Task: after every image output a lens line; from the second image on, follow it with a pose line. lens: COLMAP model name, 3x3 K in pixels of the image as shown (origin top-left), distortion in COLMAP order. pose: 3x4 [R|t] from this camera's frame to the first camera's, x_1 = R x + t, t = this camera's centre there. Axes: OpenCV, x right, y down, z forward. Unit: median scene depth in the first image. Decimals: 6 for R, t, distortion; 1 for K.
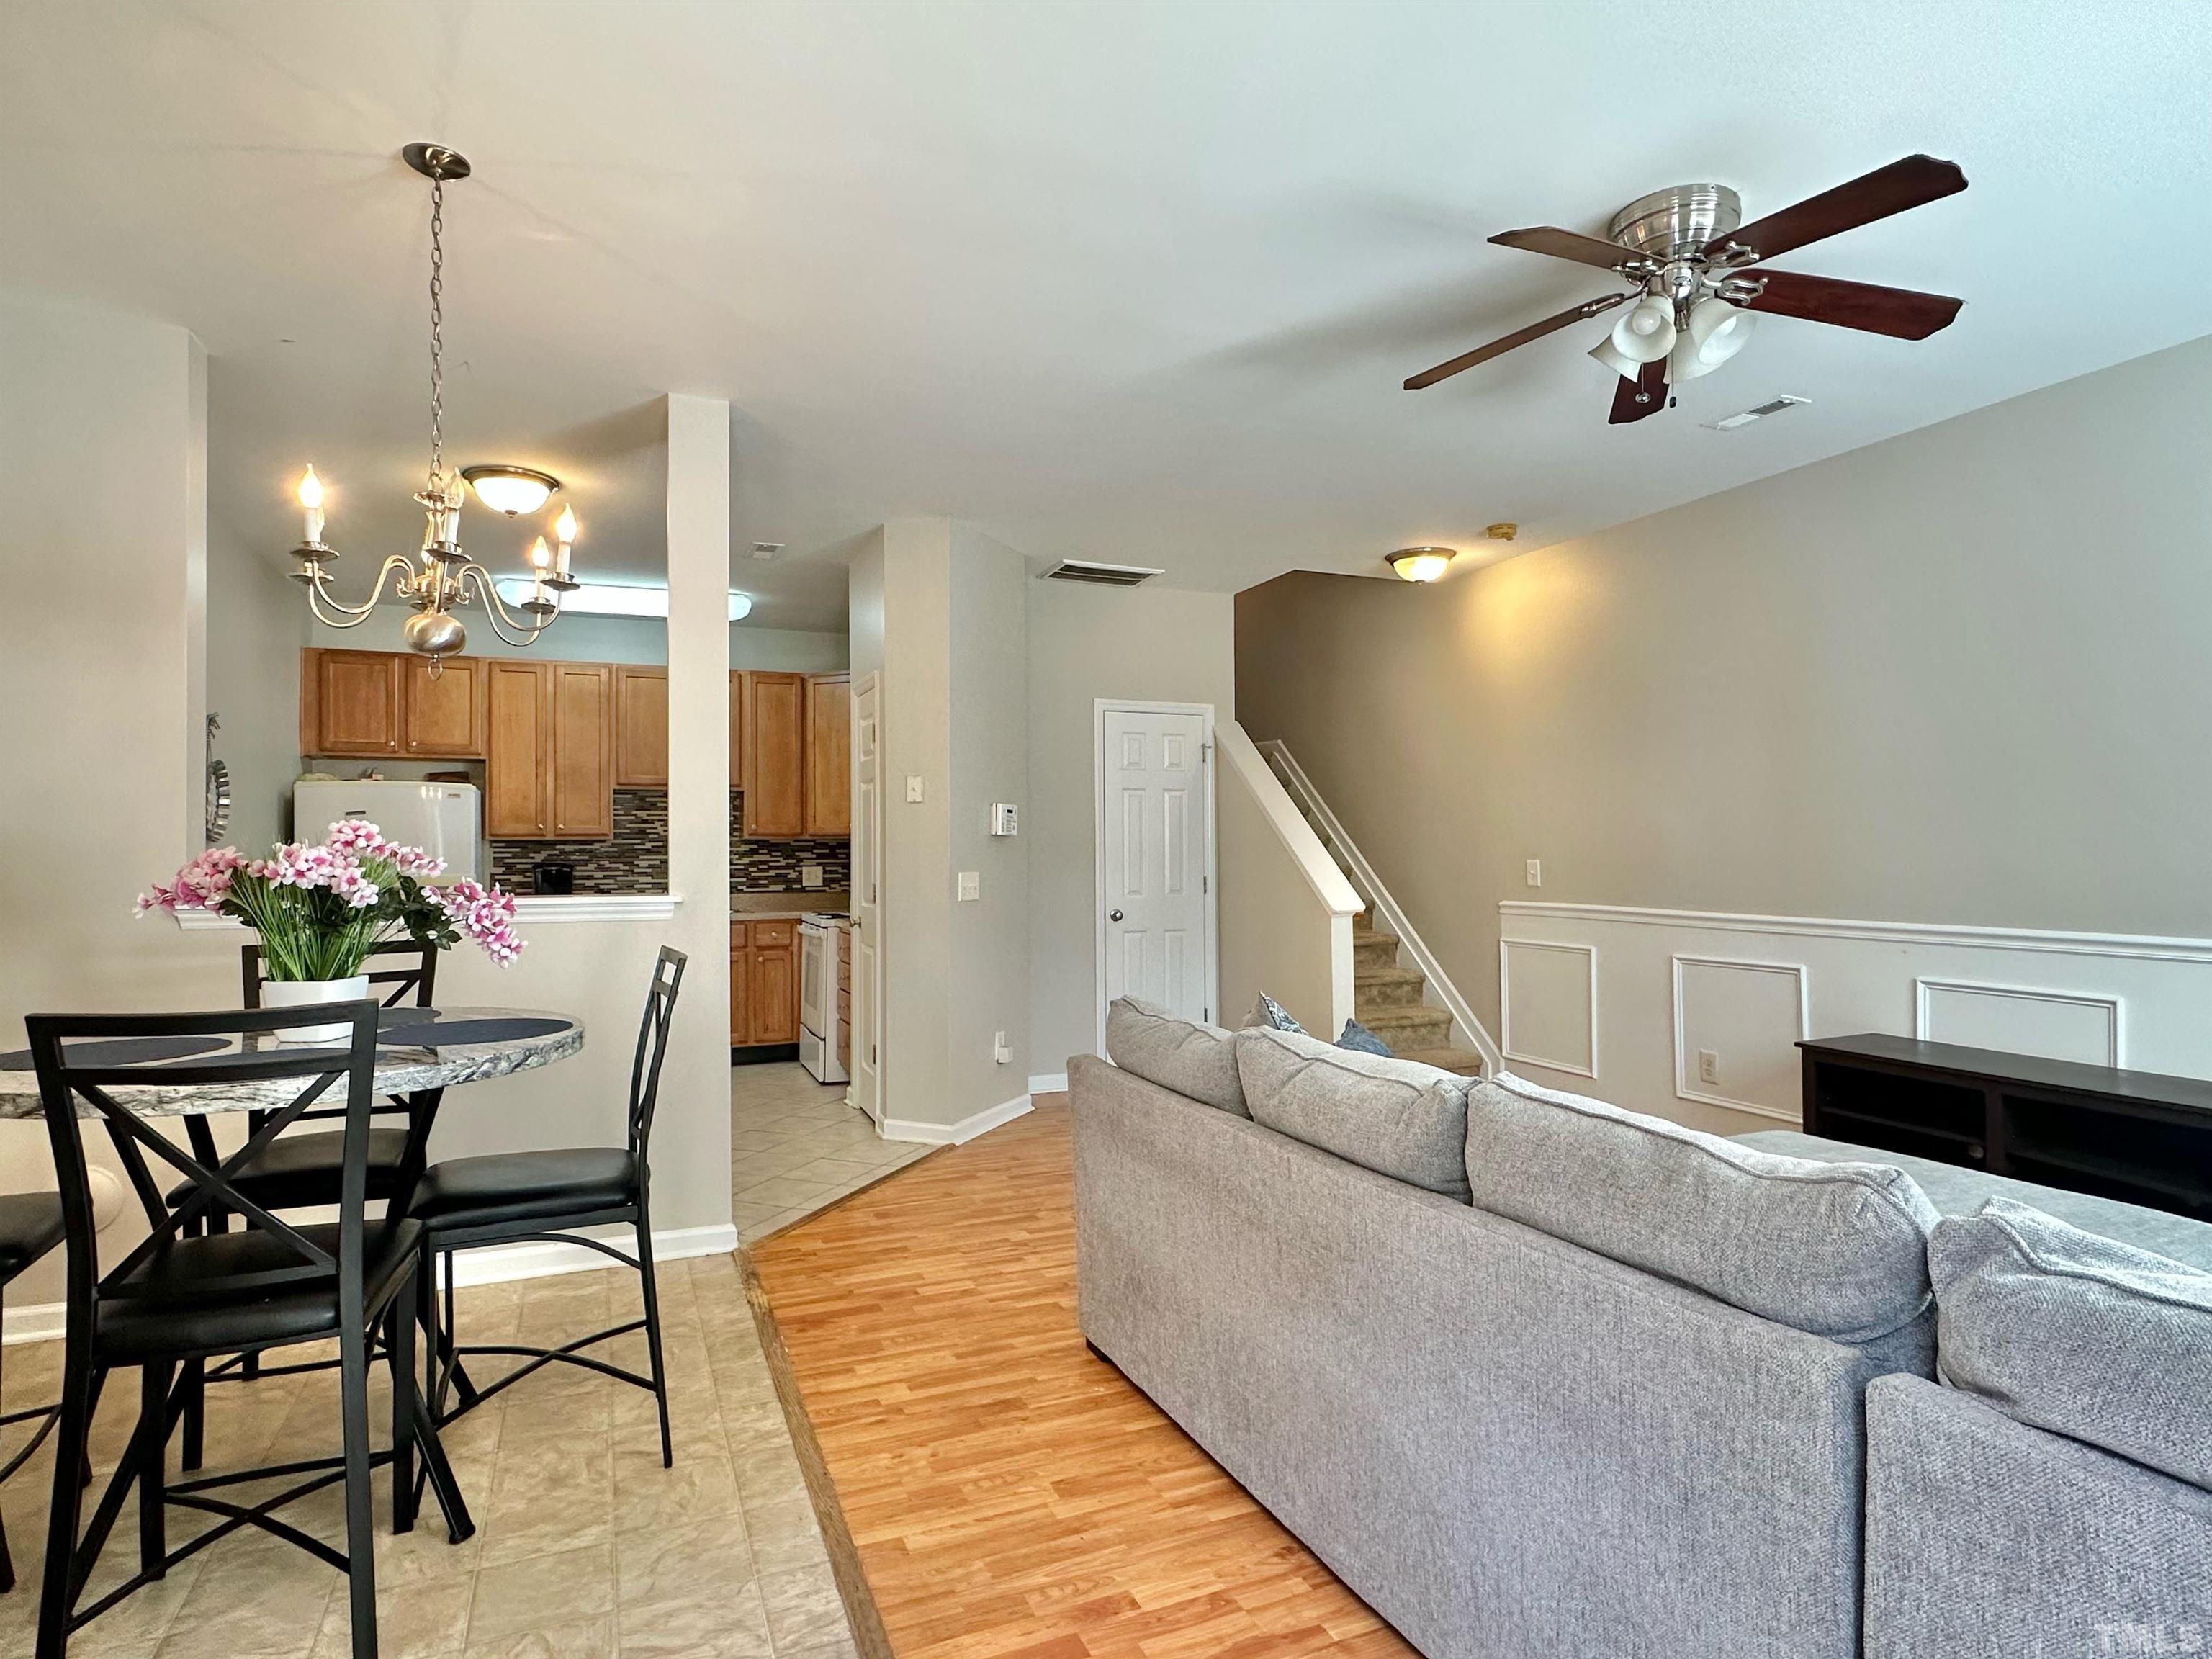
lens RADIAL K [[1171.1, 0, 1097.1], [0, 1171.1, 838.3], [0, 0, 1]] dist [-0.002861, -0.000014]
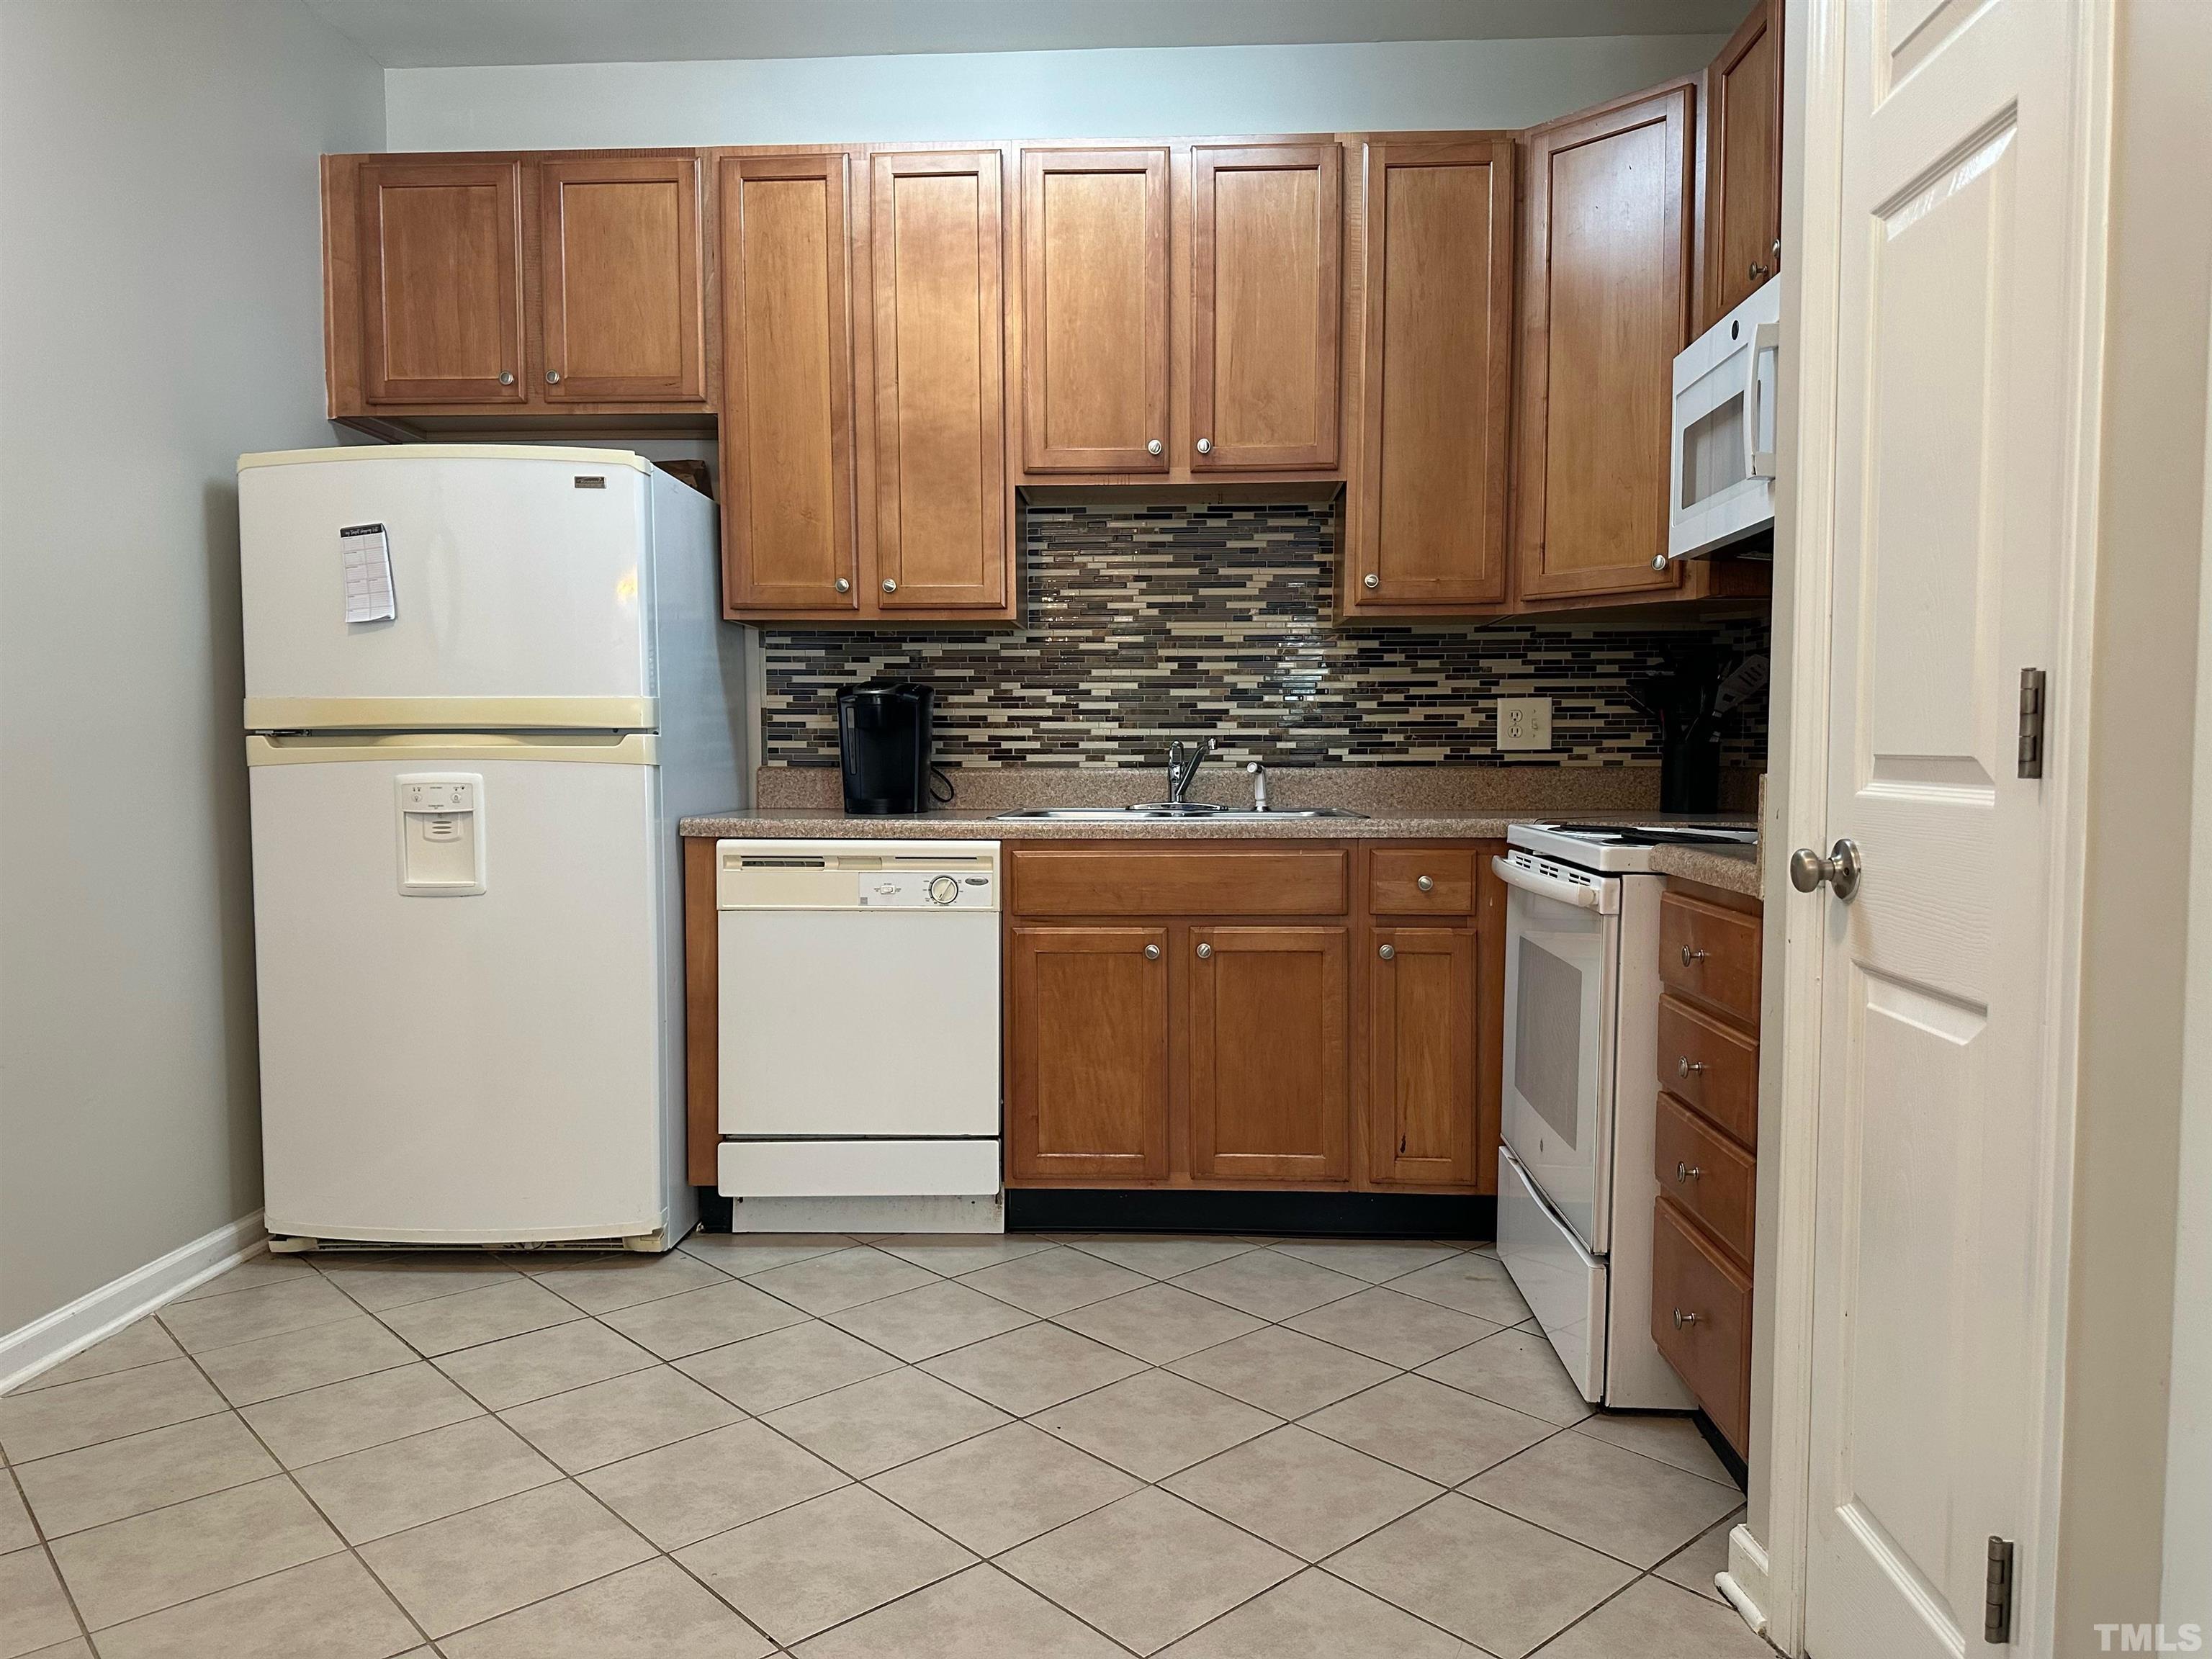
lens RADIAL K [[1542.0, 0, 1097.8], [0, 1542.0, 842.9], [0, 0, 1]] dist [0.043917, -0.001414]
pose [[0.898084, 0.031598, -0.438687, -0.178766], [0.001548, 0.997183, 0.074995, 0.039914], [0.439821, -0.068031, 0.895505, 0.602990]]
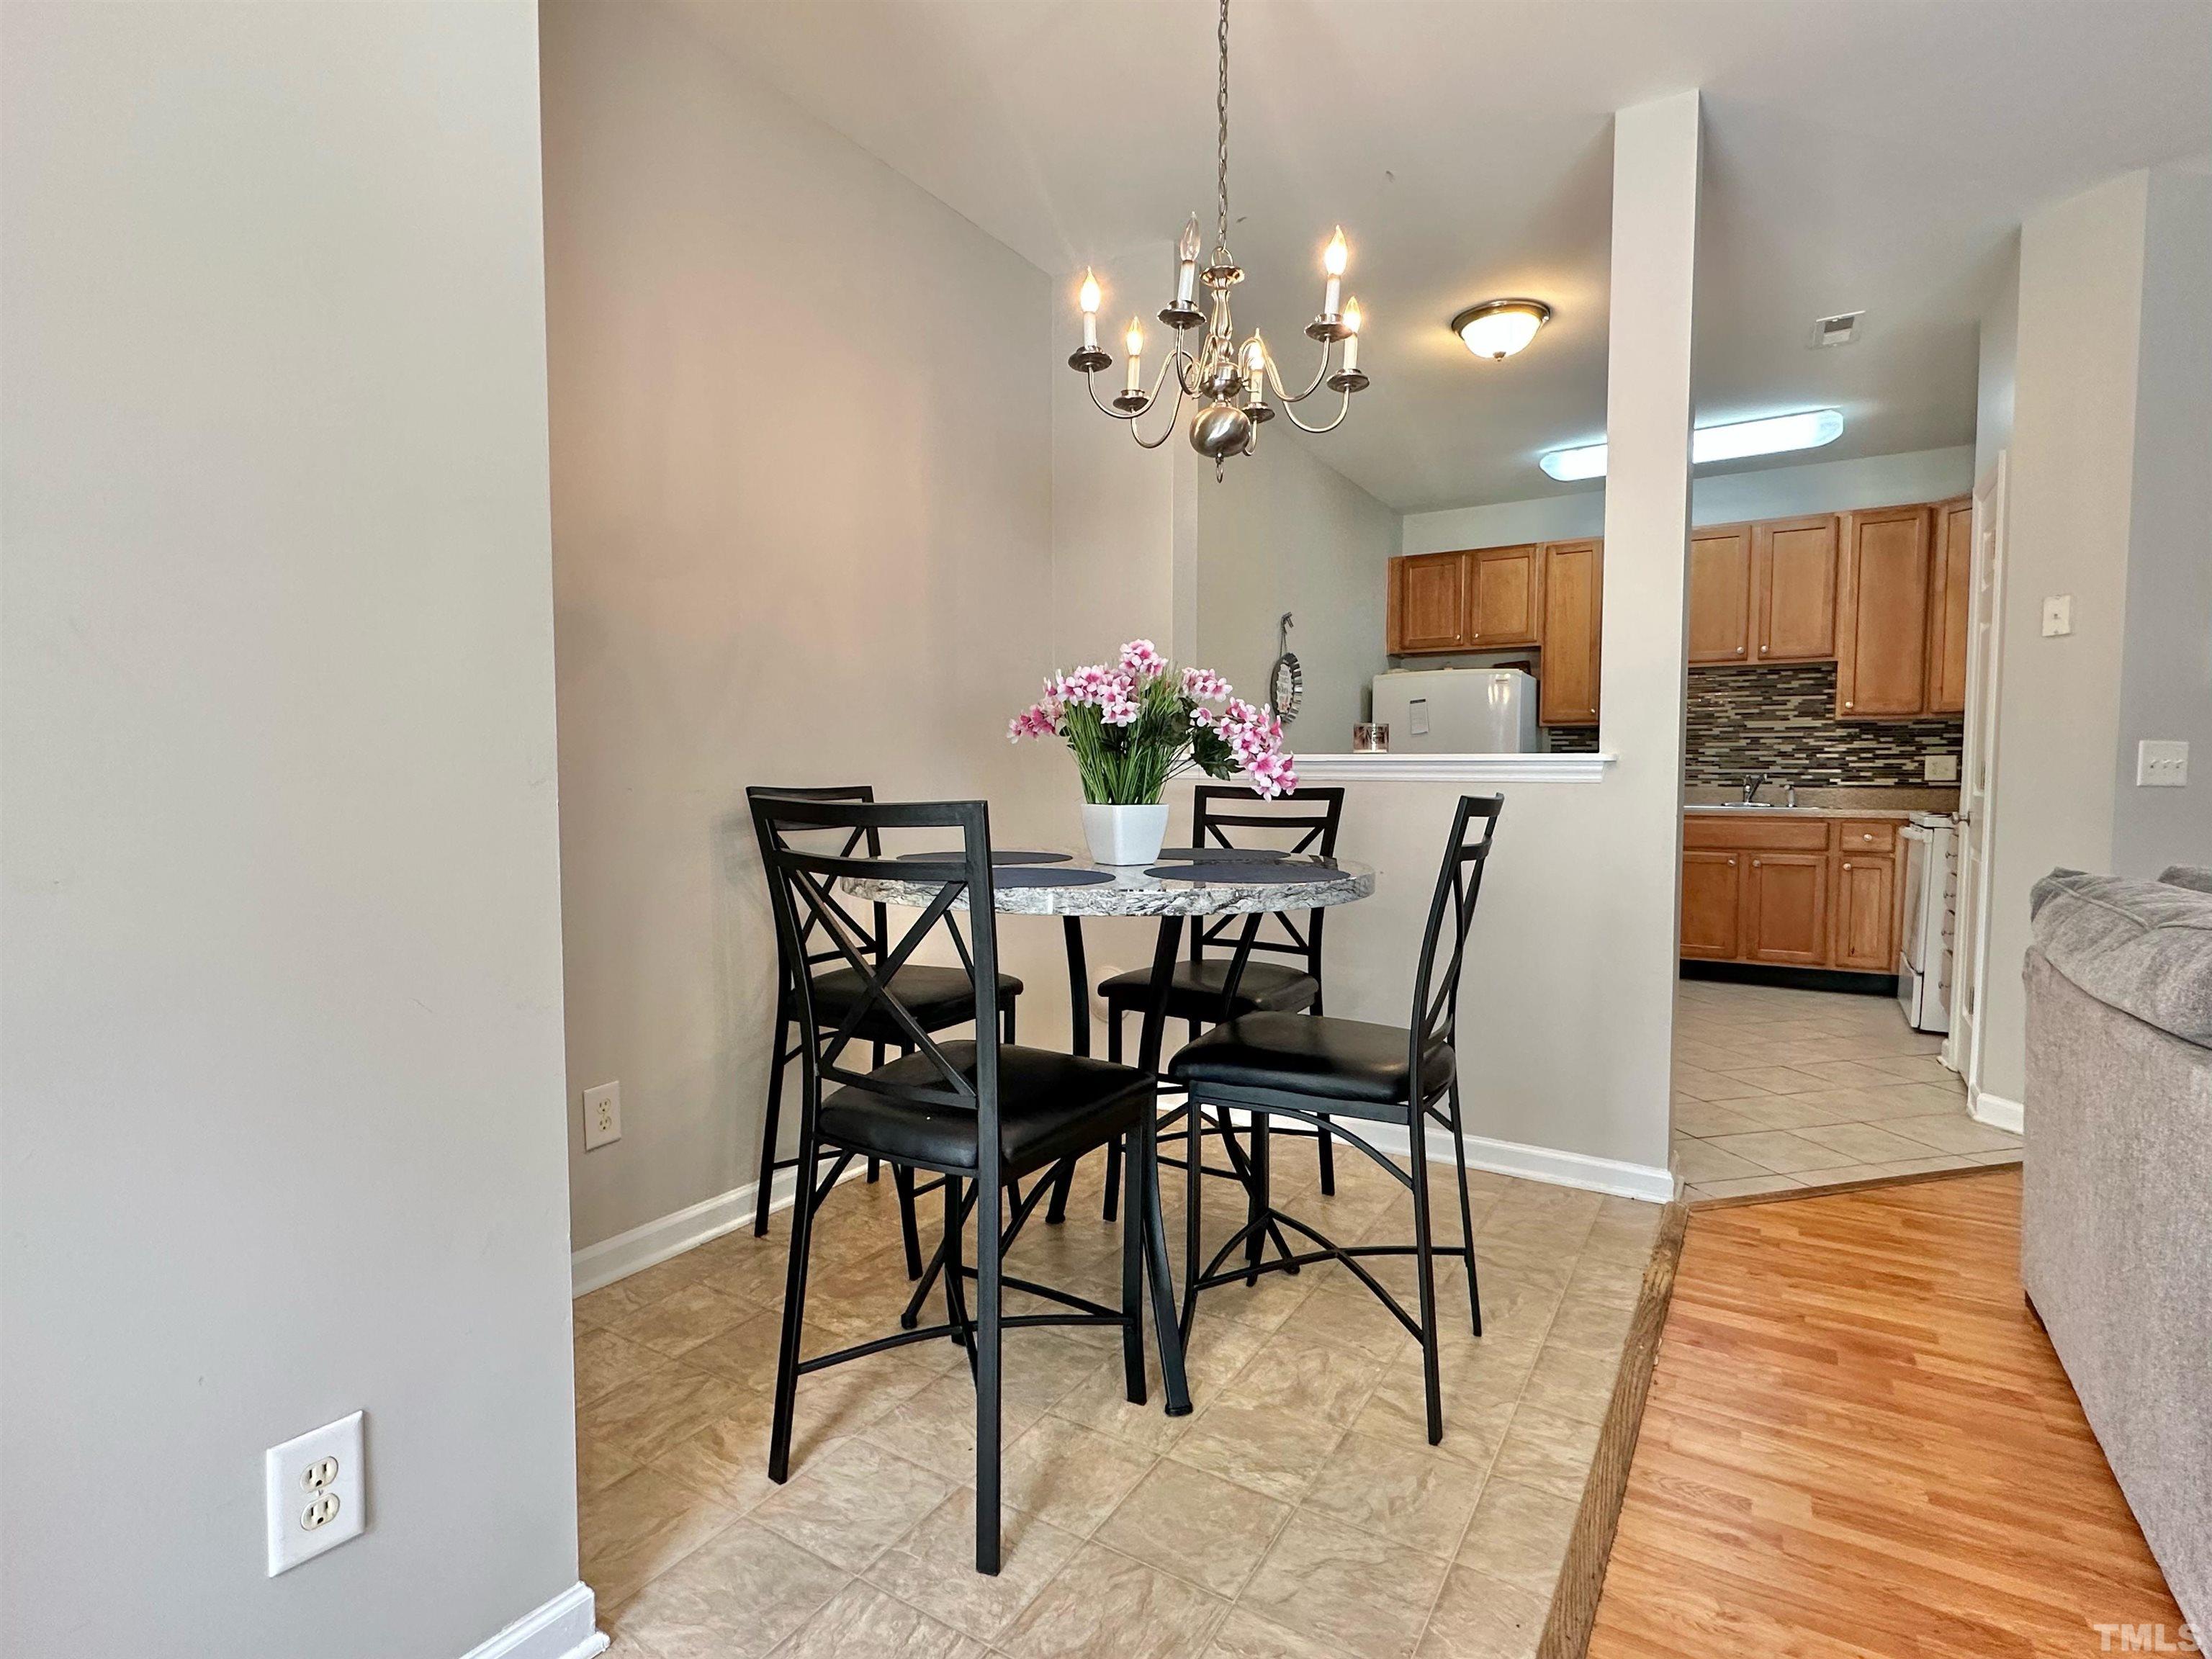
lens RADIAL K [[1093.1, 0, 1110.9], [0, 1093.1, 833.6], [0, 0, 1]] dist [0.000431, 0.000141]
pose [[0.583786, 0.053153, -0.810166, 0.031335], [0.004589, 0.997623, 0.068758, 0.028429], [0.811895, -0.043858, 0.582154, 0.156167]]
